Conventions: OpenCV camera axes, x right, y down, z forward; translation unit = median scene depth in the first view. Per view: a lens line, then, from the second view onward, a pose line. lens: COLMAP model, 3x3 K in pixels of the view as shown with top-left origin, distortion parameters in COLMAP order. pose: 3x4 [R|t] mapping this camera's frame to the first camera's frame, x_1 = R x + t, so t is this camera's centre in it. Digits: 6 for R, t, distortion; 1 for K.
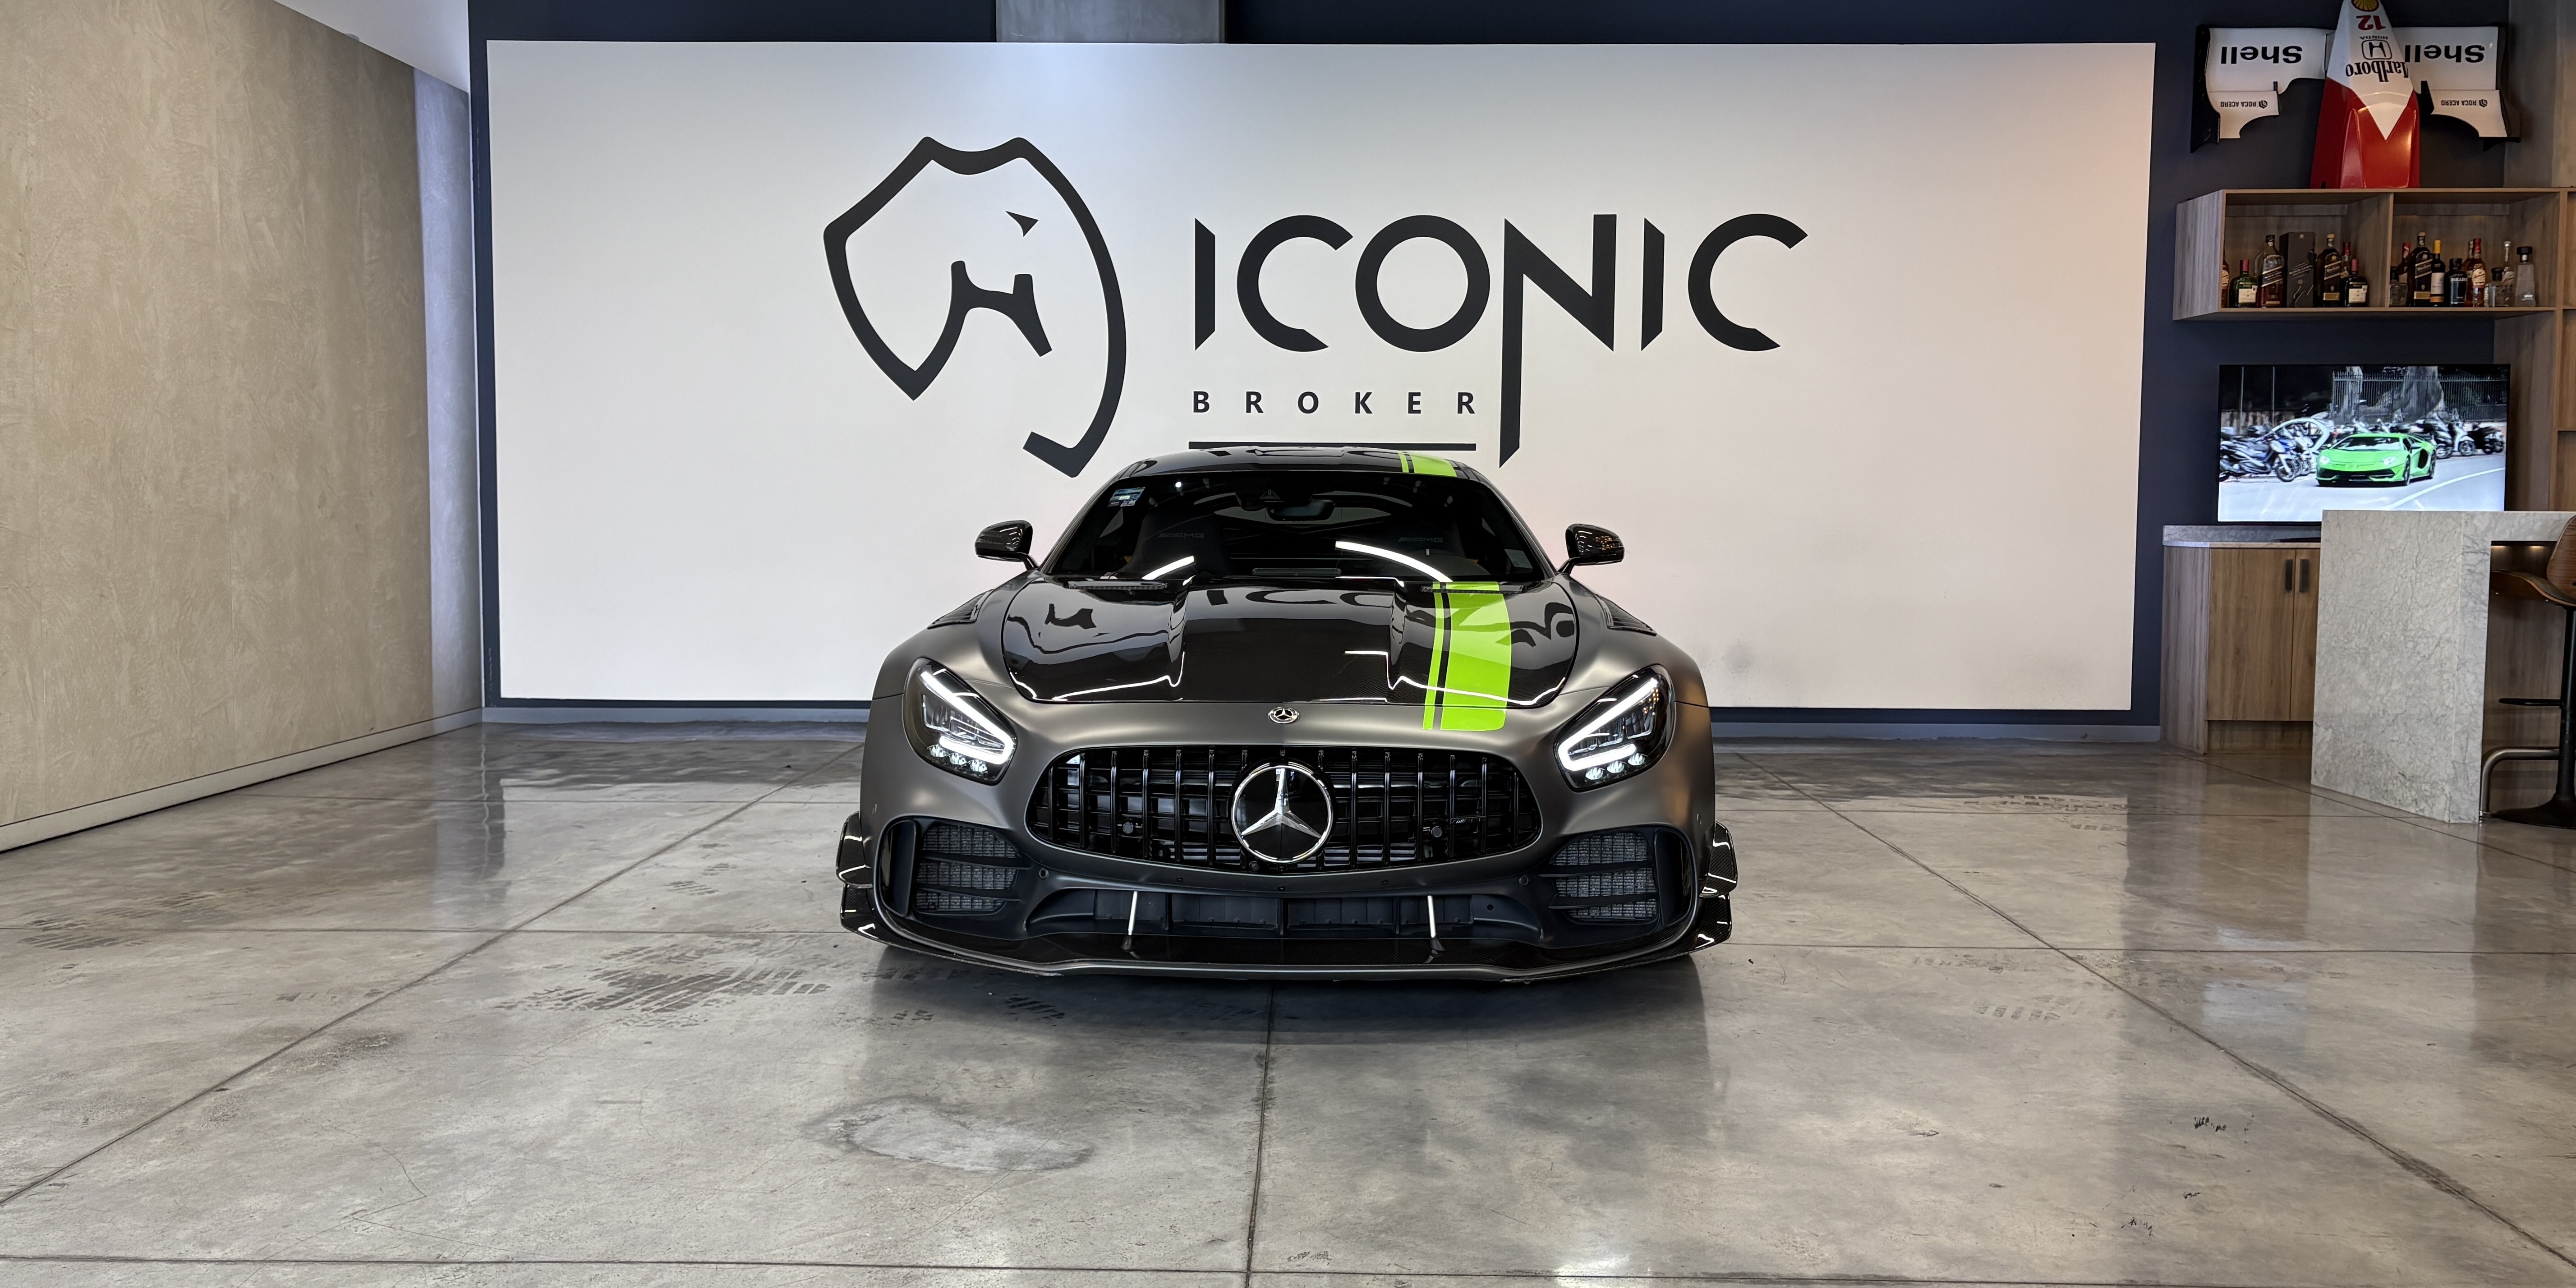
lens RADIAL K [[1948.7, 0, 1293.2], [0, 1948.7, 640.6], [0, 0, 1]] dist [0.059402, -0.100755]
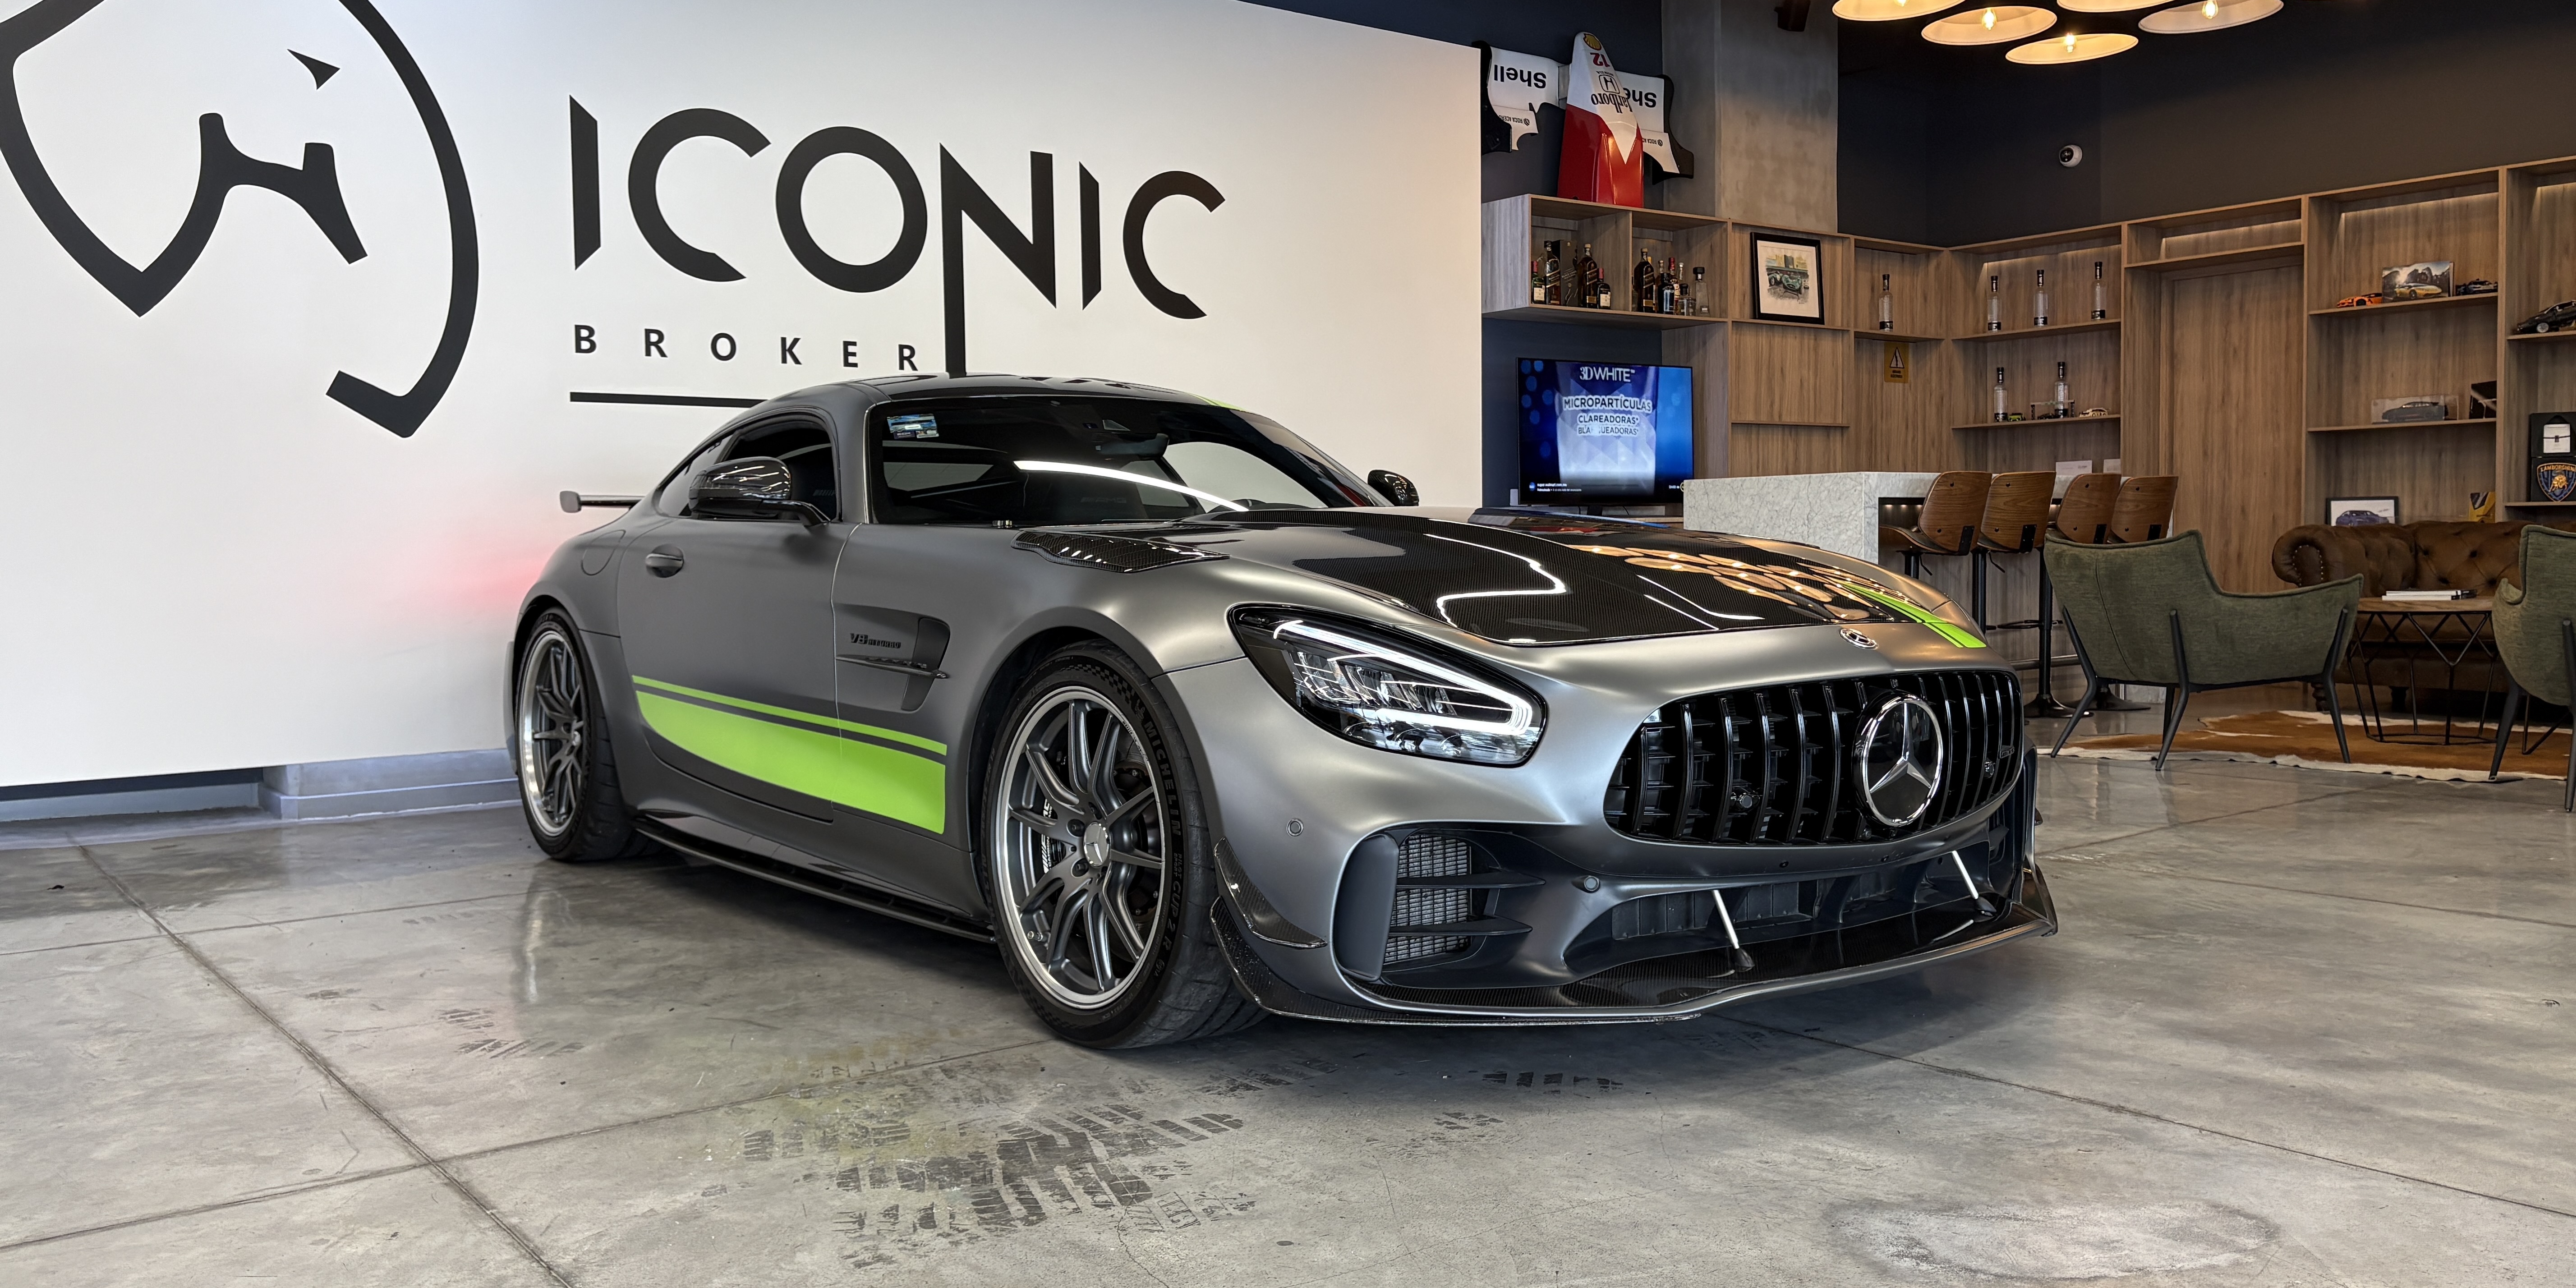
lens RADIAL K [[1948.7, 0, 1293.2], [0, 1948.7, 640.6], [0, 0, 1]] dist [0.059402, -0.100755]
pose [[0.780382, -0.045014, 0.623680, -0.313737], [0.060360, 0.998171, -0.003483, 0.013001], [-0.622383, 0.040363, 0.781672, 0.244542]]
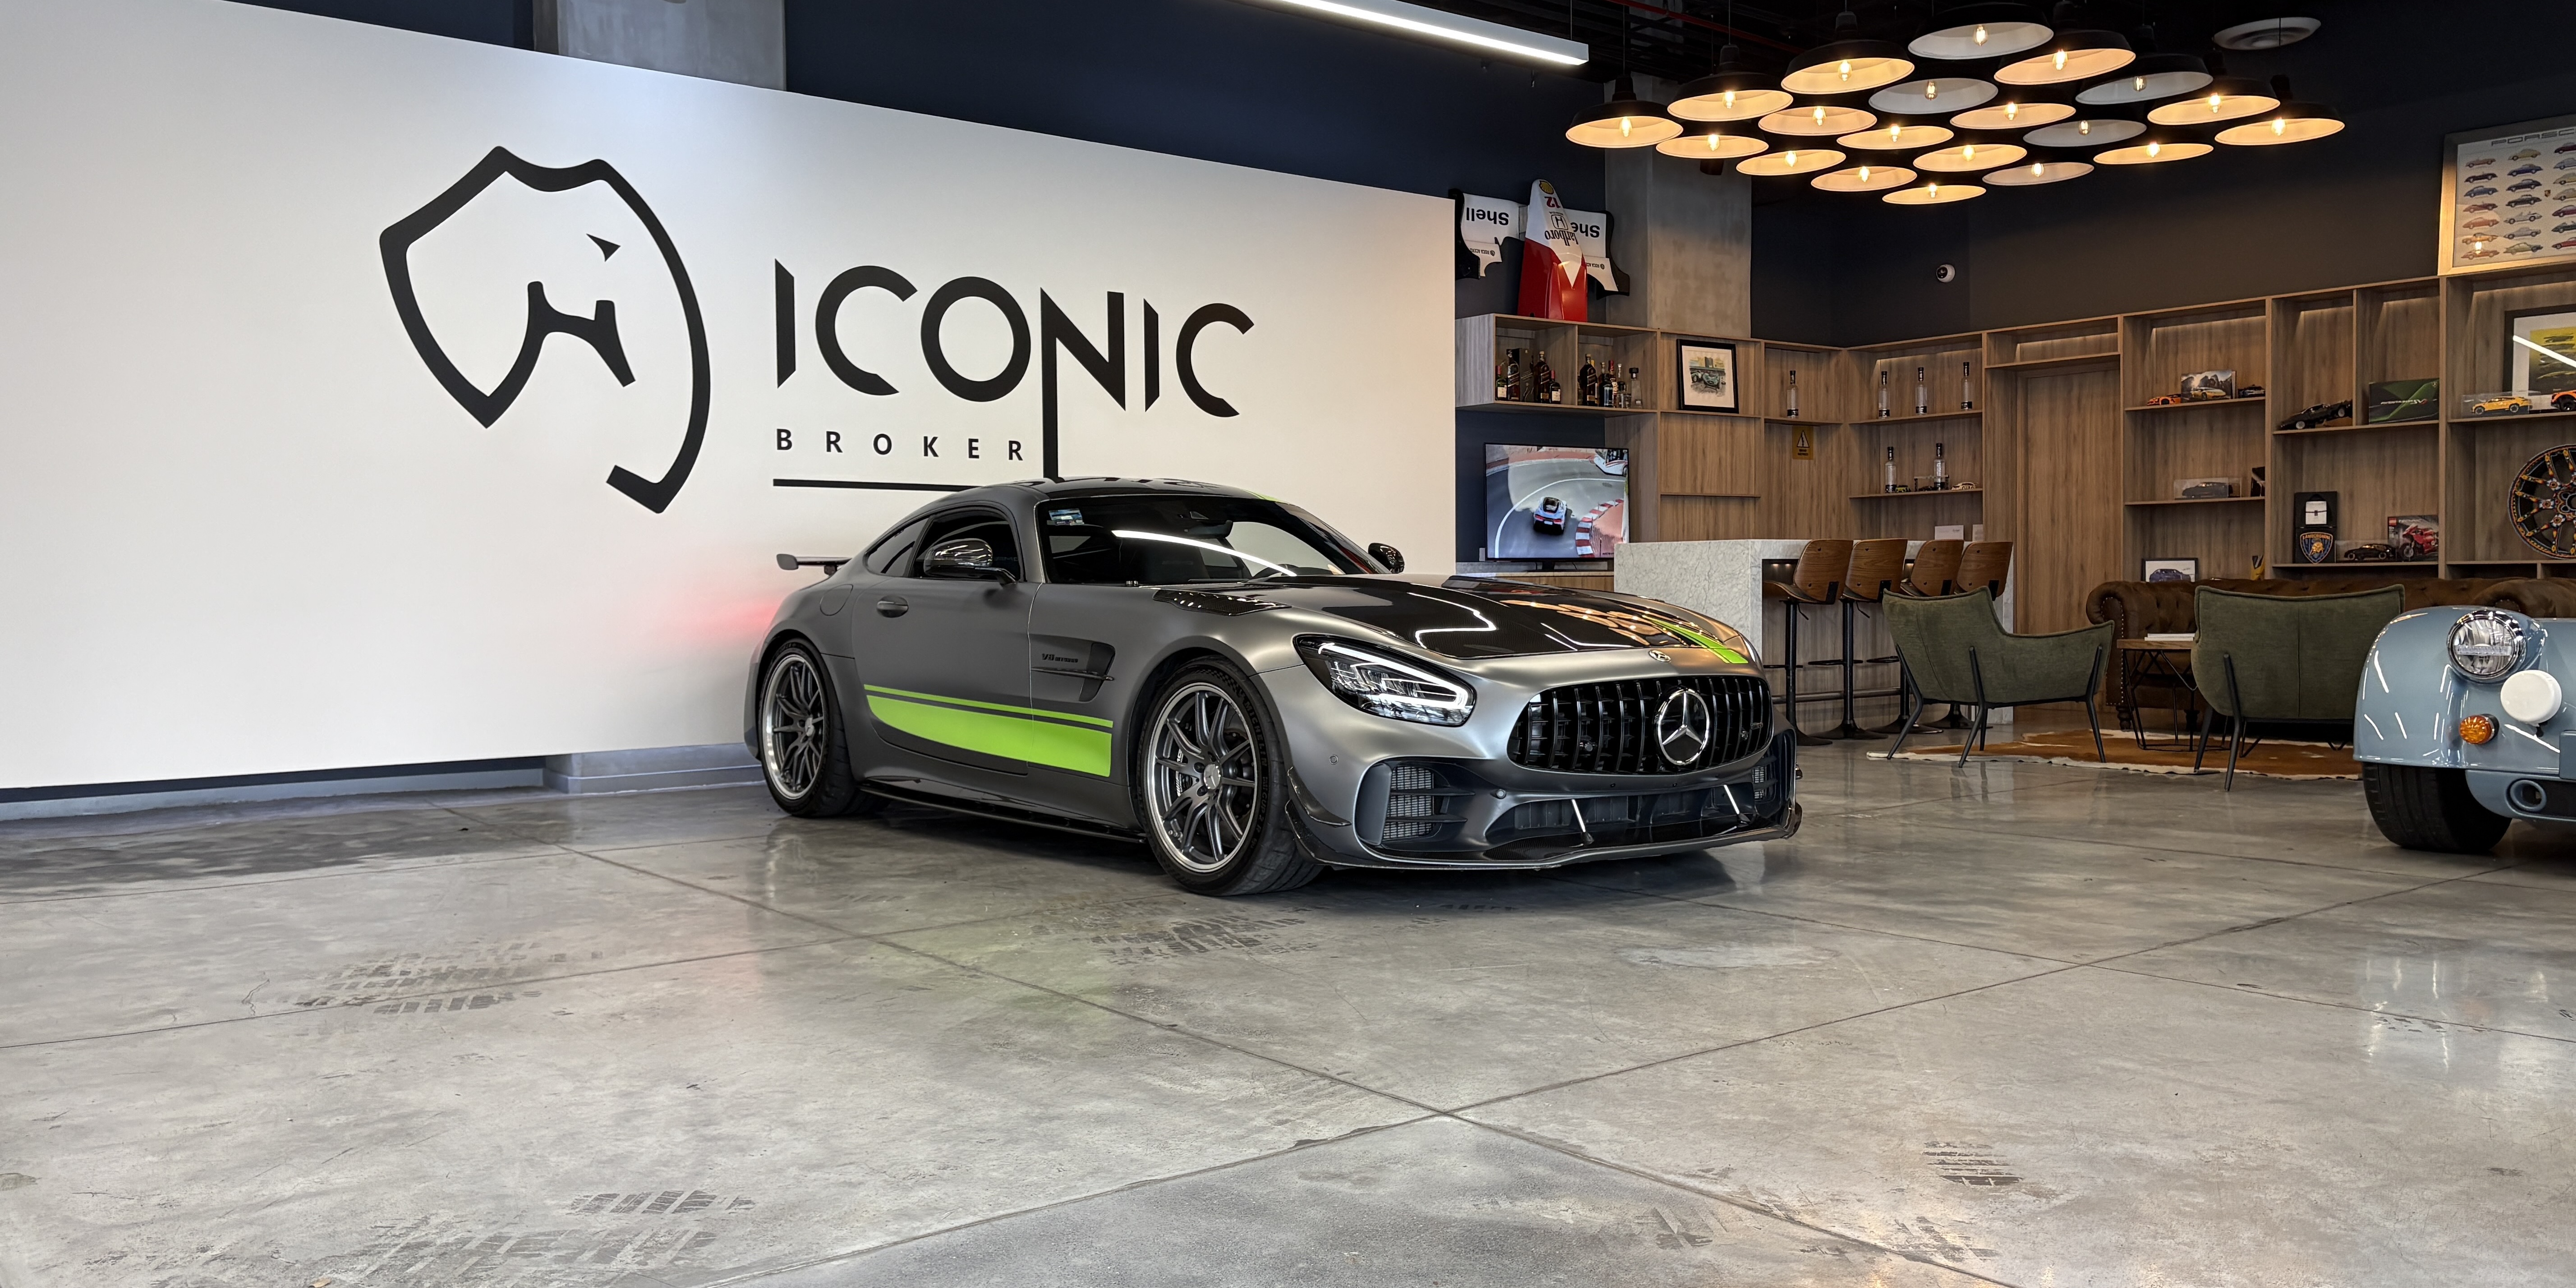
lens RADIAL K [[1941.2, 0, 1288.0], [0, 1941.2, 644.0], [0, 0, 1]] dist [0.048257, -0.059949]
pose [[0.778050, -0.029211, 0.627523, -0.486170], [0.056008, 0.998166, -0.022979, 0.021443], [-0.625701, 0.053025, 0.778259, 0.054705]]
